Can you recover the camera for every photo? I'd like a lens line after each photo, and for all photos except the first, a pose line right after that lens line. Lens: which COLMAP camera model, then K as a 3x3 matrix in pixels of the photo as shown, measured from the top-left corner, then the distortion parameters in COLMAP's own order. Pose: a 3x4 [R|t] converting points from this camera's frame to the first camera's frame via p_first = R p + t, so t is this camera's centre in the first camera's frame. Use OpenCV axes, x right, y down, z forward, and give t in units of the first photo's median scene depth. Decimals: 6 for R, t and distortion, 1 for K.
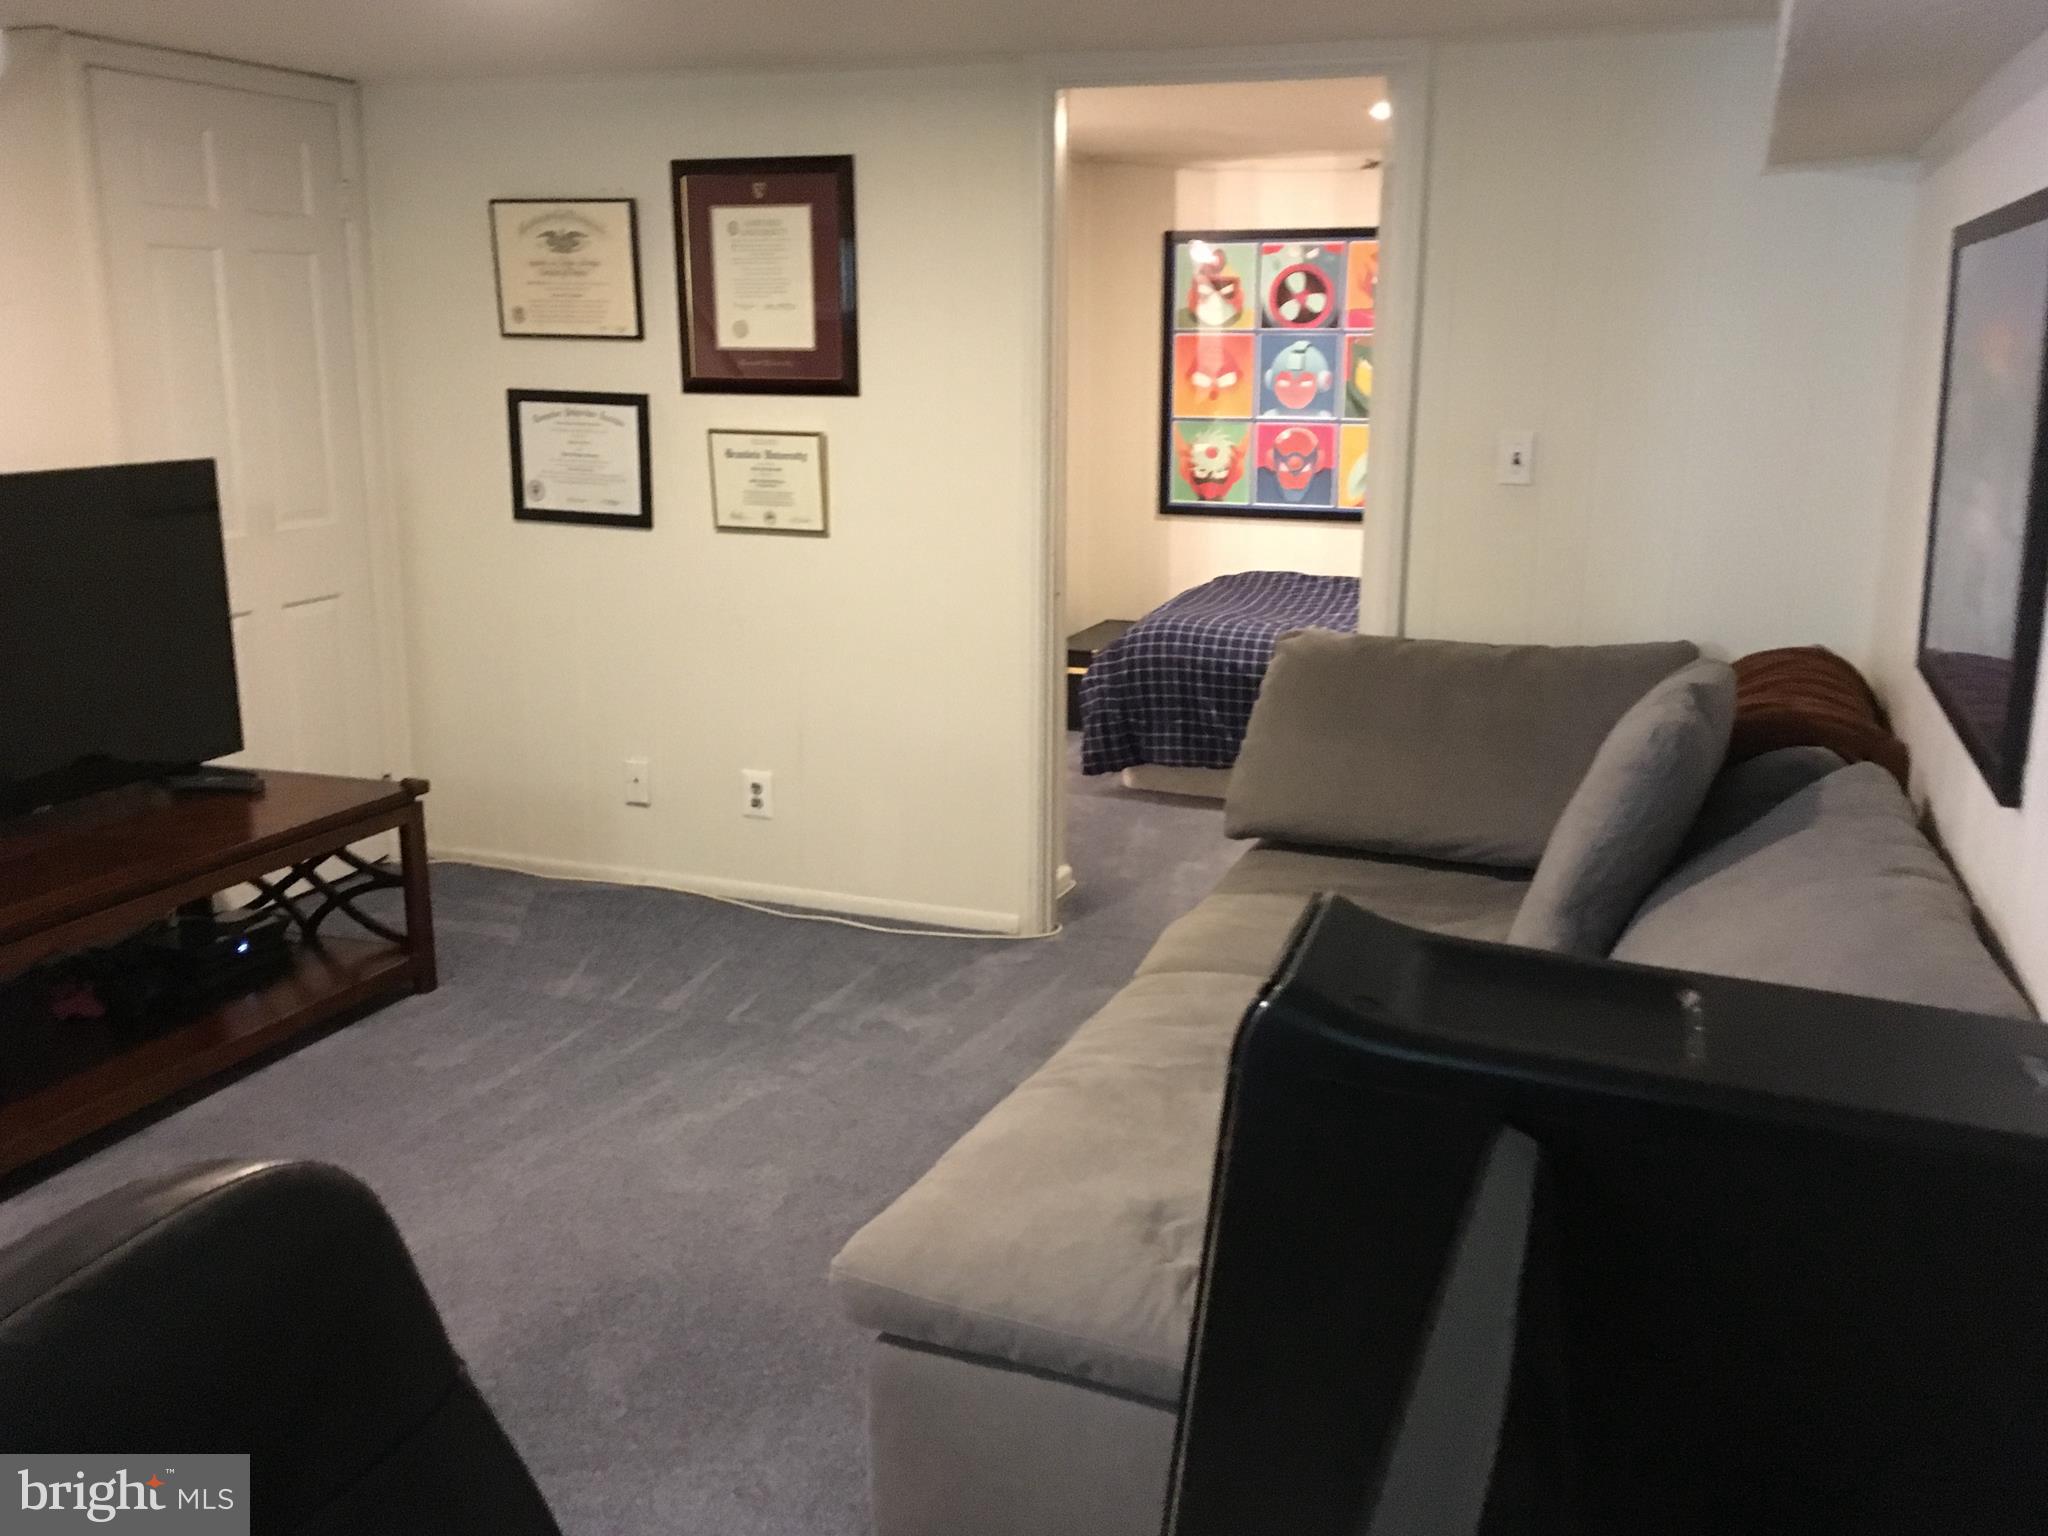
lens RADIAL K [[1826.1, 0, 1010.1], [0, 1826.1, 756.3], [0, 0, 1]] dist [0.053926, -0.071846]
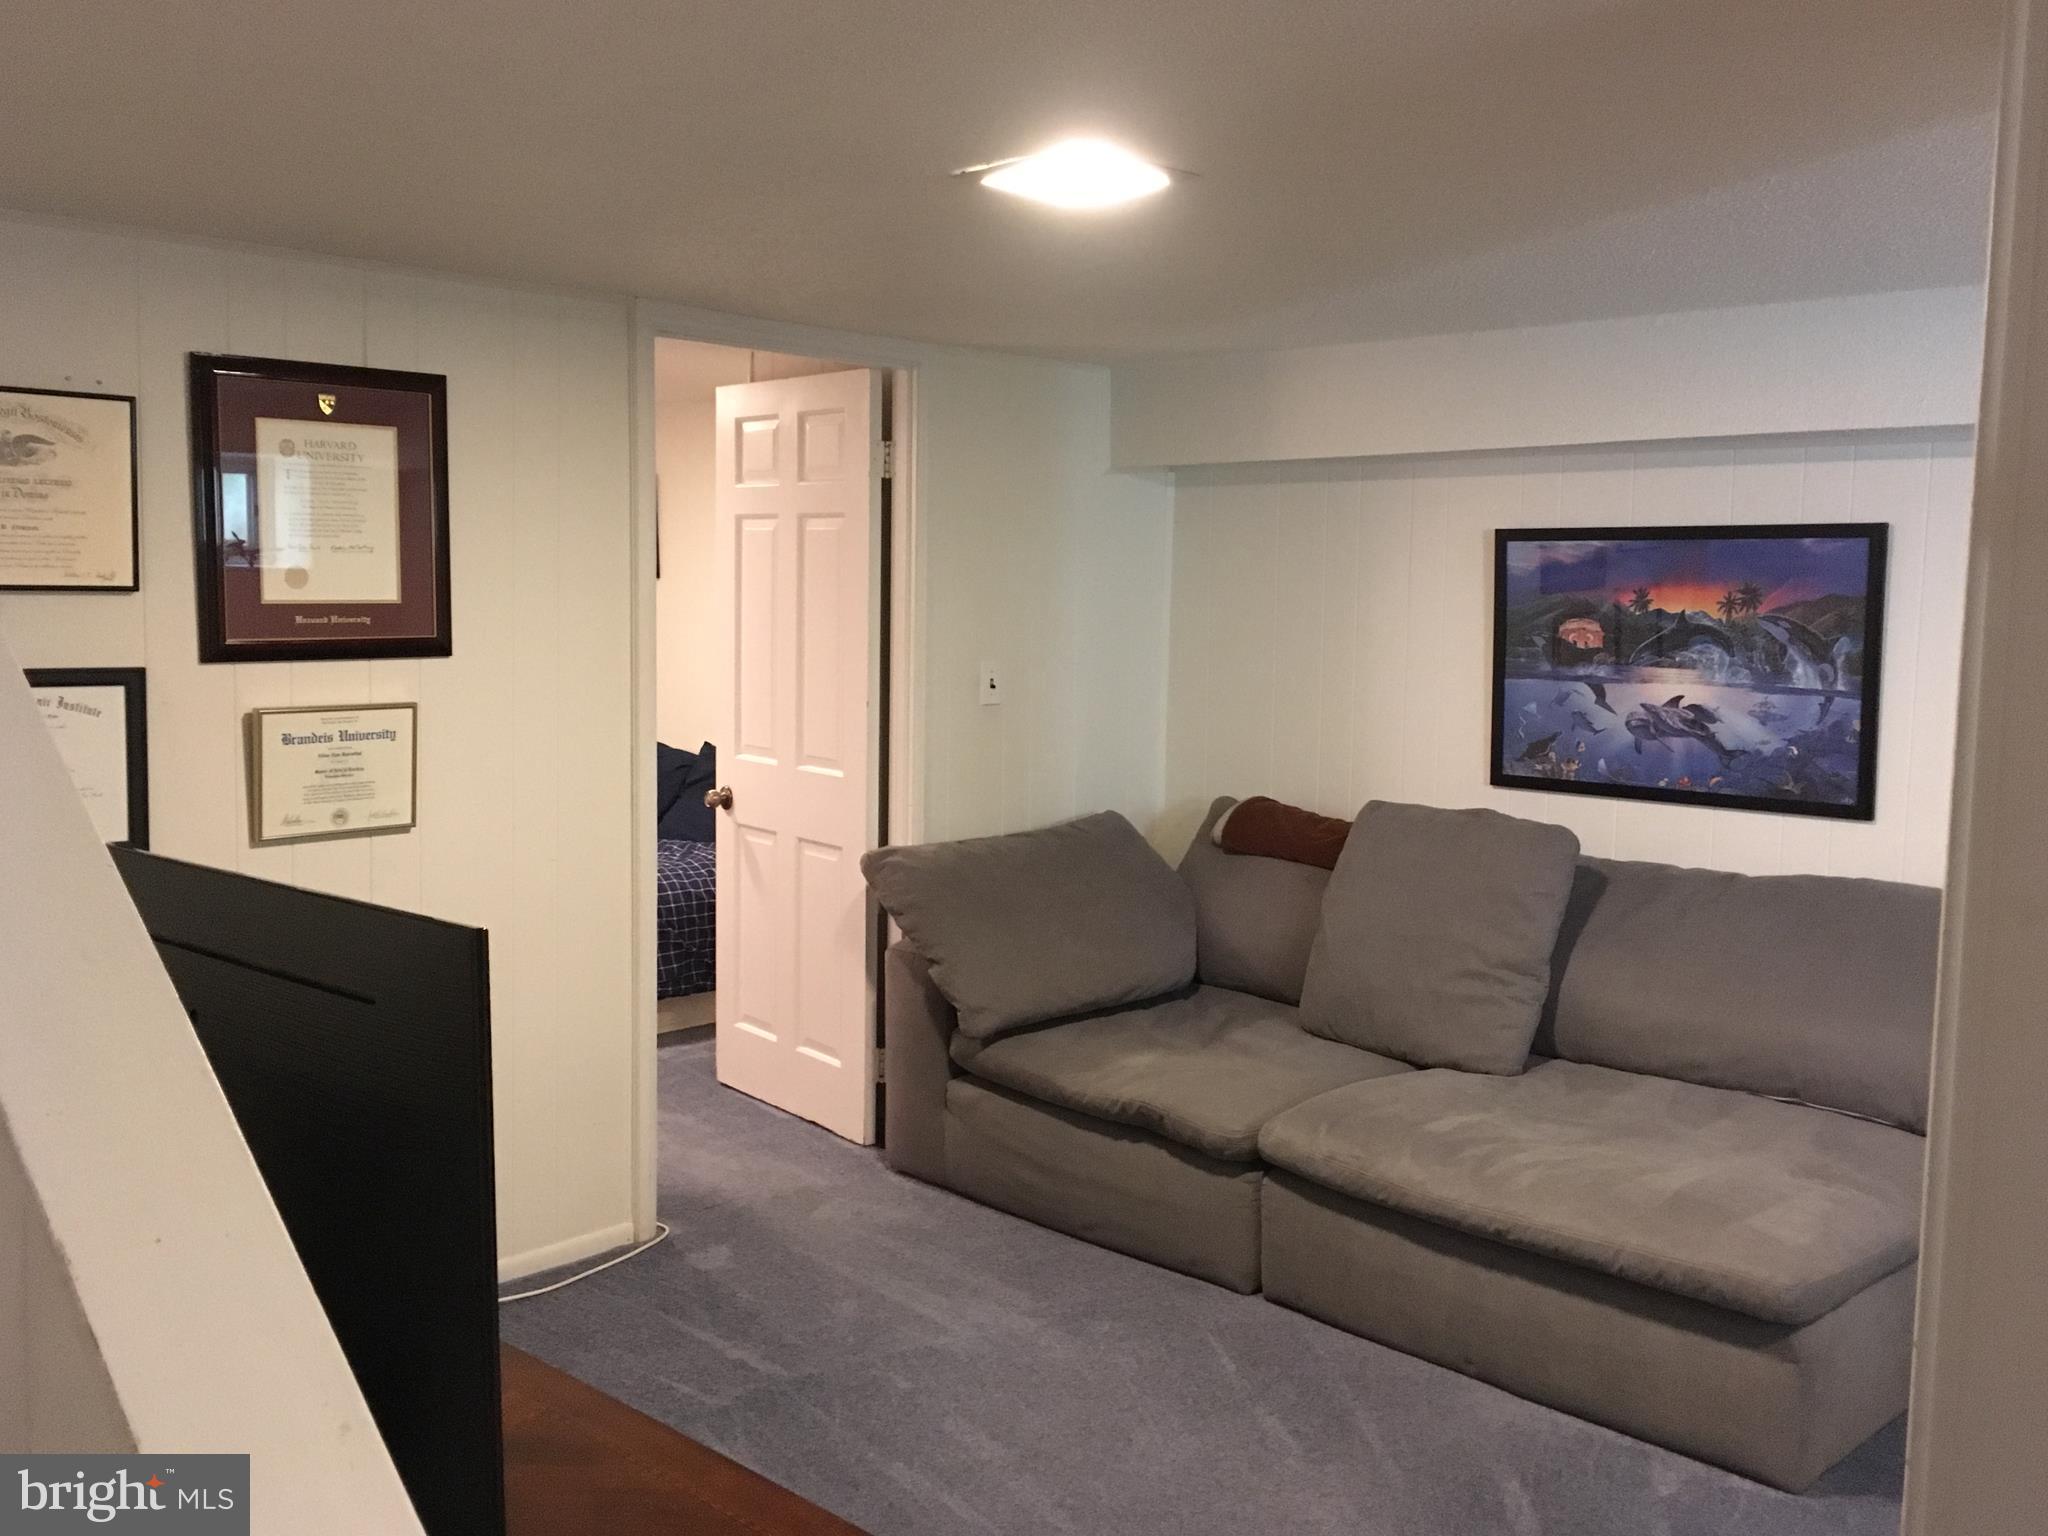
lens RADIAL K [[1826.1, 0, 1010.1], [0, 1826.1, 756.3], [0, 0, 1]] dist [0.053926, -0.071846]
pose [[0.401983, -0.087465, 0.911460, -0.724762], [0.206178, 0.978510, 0.002968, -0.100656], [-0.892133, 0.186730, 0.411378, 0.431839]]
